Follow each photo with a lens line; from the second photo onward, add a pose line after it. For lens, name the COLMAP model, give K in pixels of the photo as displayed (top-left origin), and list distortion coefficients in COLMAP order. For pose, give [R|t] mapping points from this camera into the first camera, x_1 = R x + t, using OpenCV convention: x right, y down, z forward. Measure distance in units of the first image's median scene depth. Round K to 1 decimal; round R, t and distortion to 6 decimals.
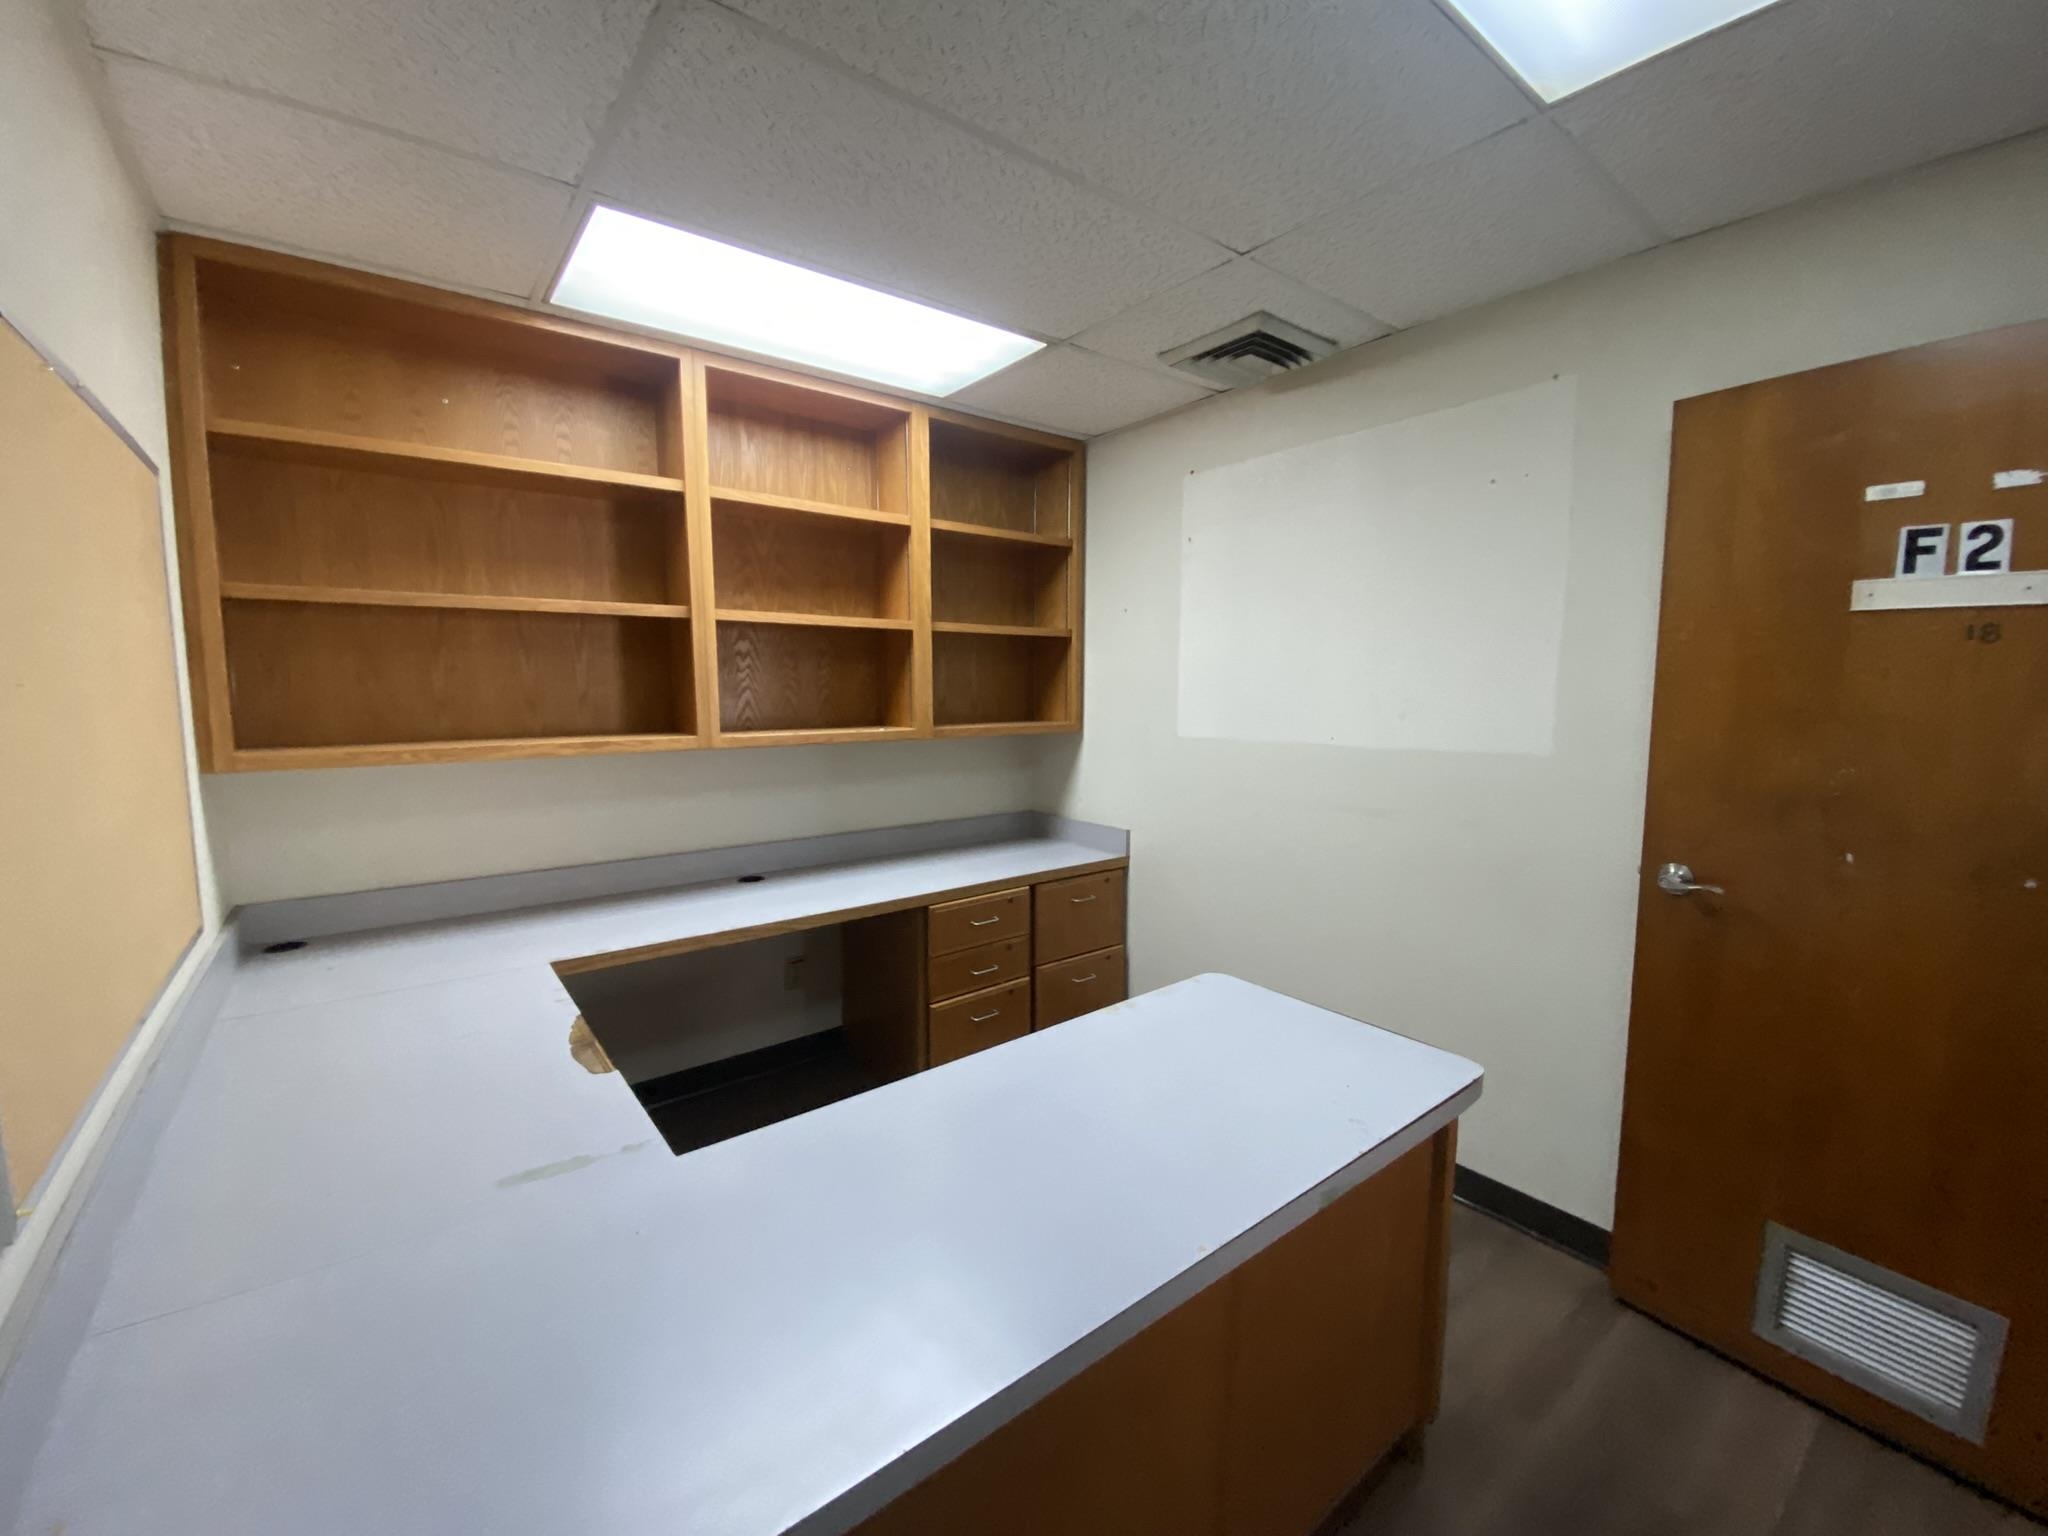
lens RADIAL K [[833.9, 0, 1011.4], [0, 833.9, 768.5], [0, 0, 1]] dist [-0.000972, -0.008152]
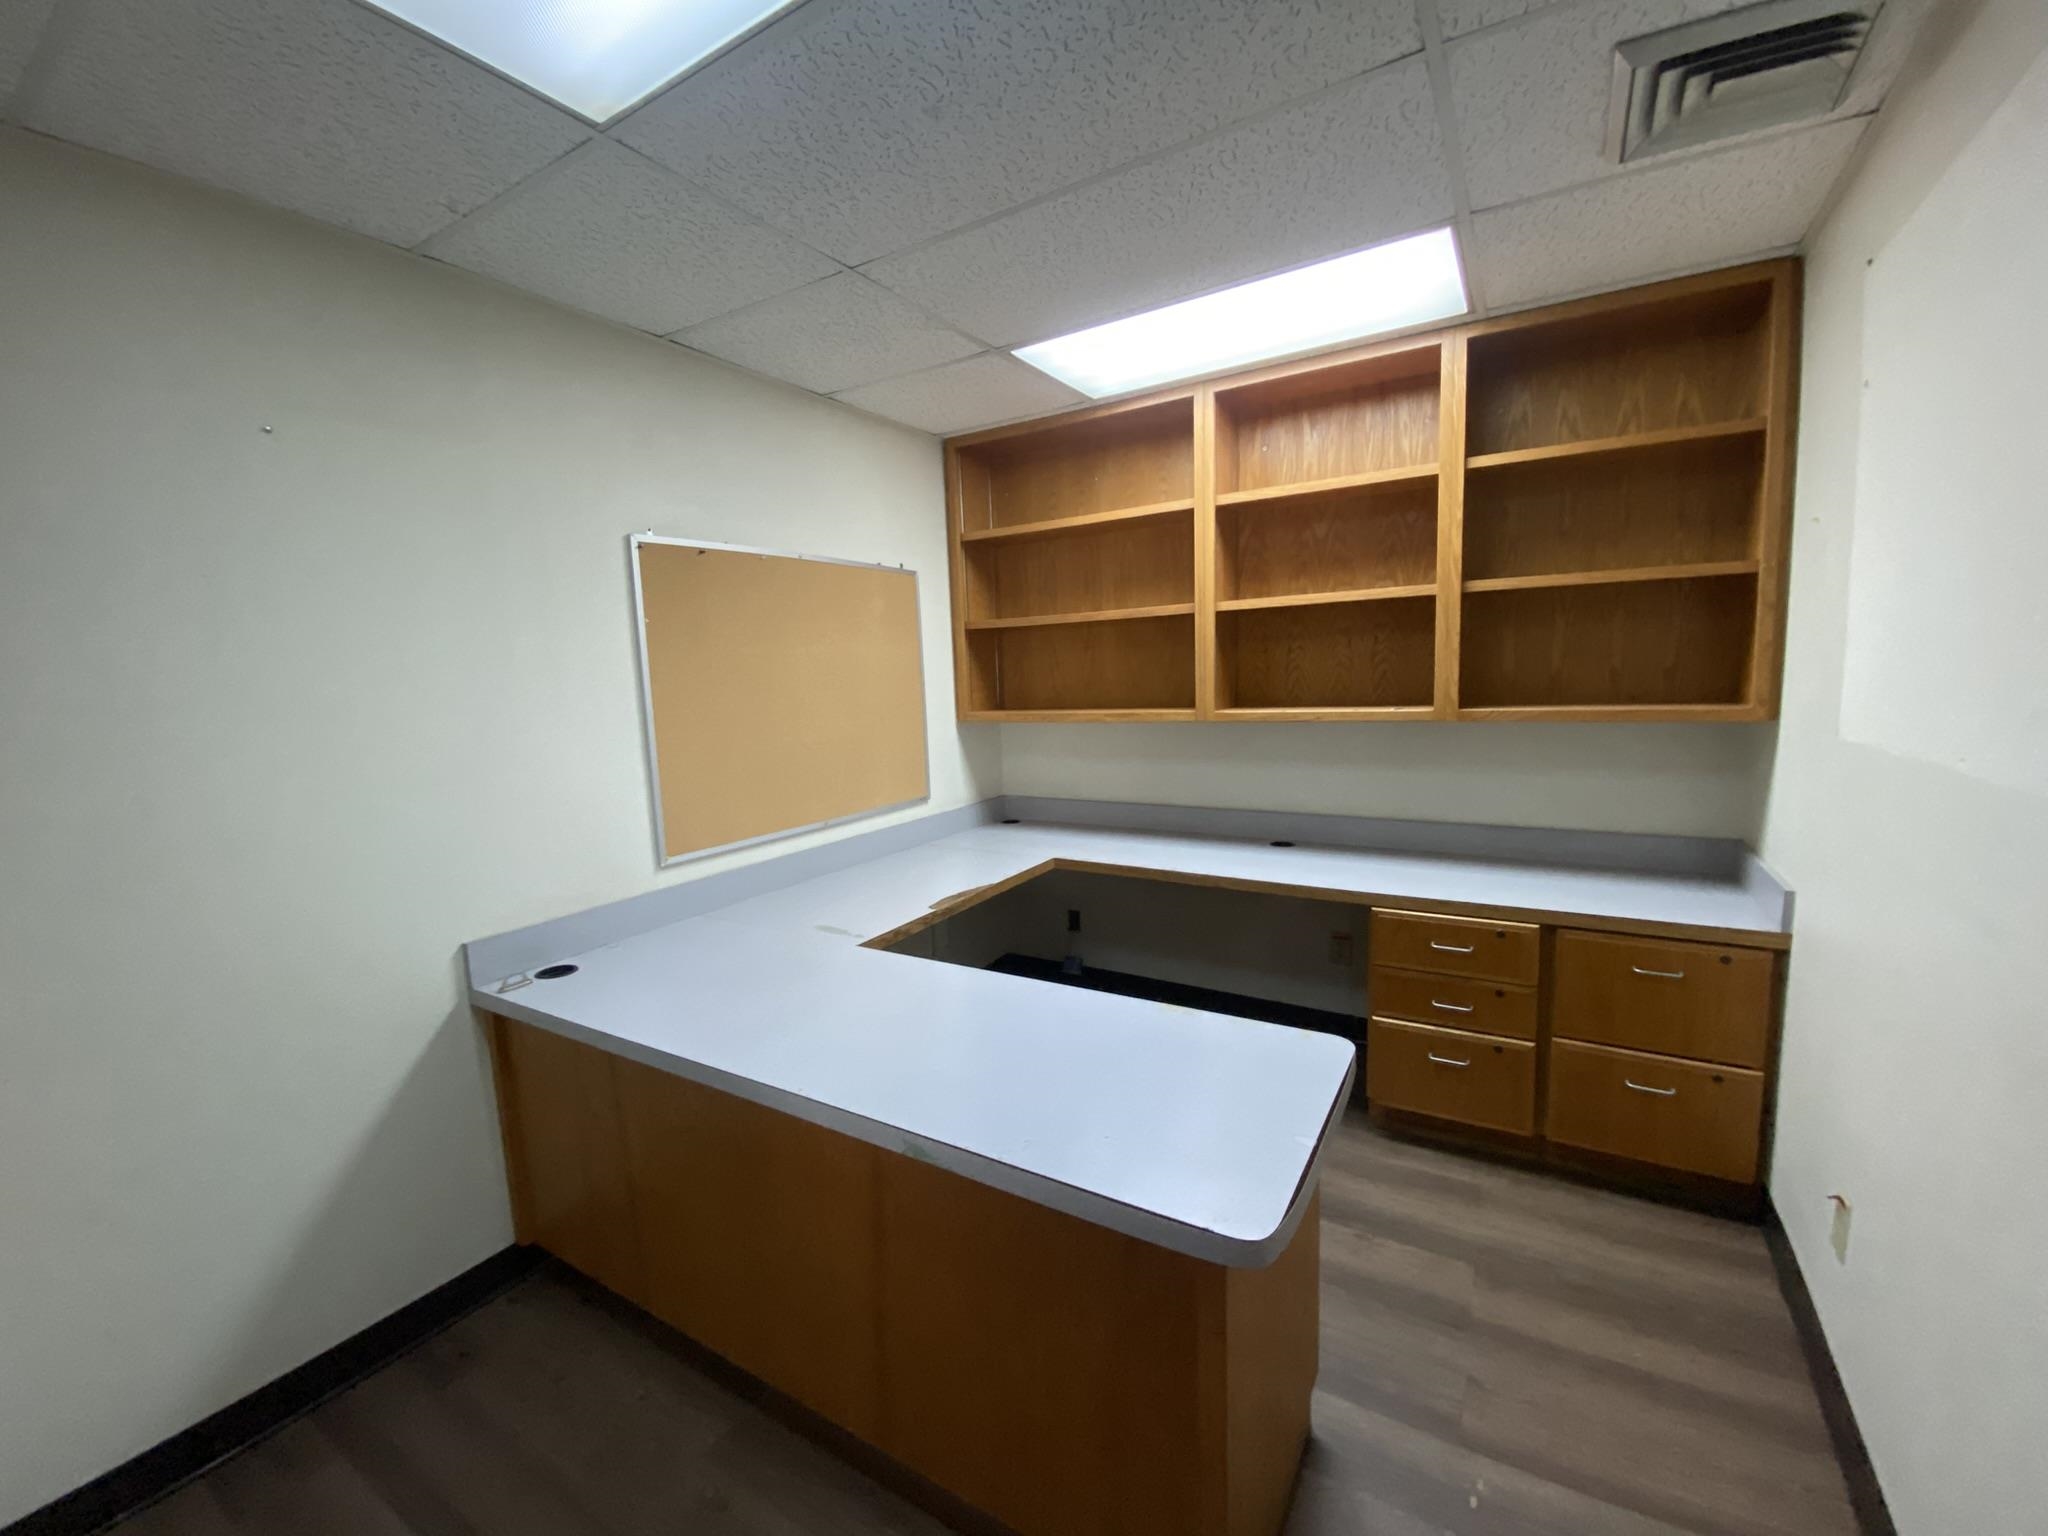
lens RADIAL K [[833.9, 0, 1011.4], [0, 833.9, 768.5], [0, 0, 1]] dist [-0.000972, -0.008152]
pose [[0.321834, 0.096601, -0.941855, 0.590264], [-0.058269, 0.994917, 0.082133, -0.034133], [0.945001, 0.028448, 0.325827, 0.316620]]
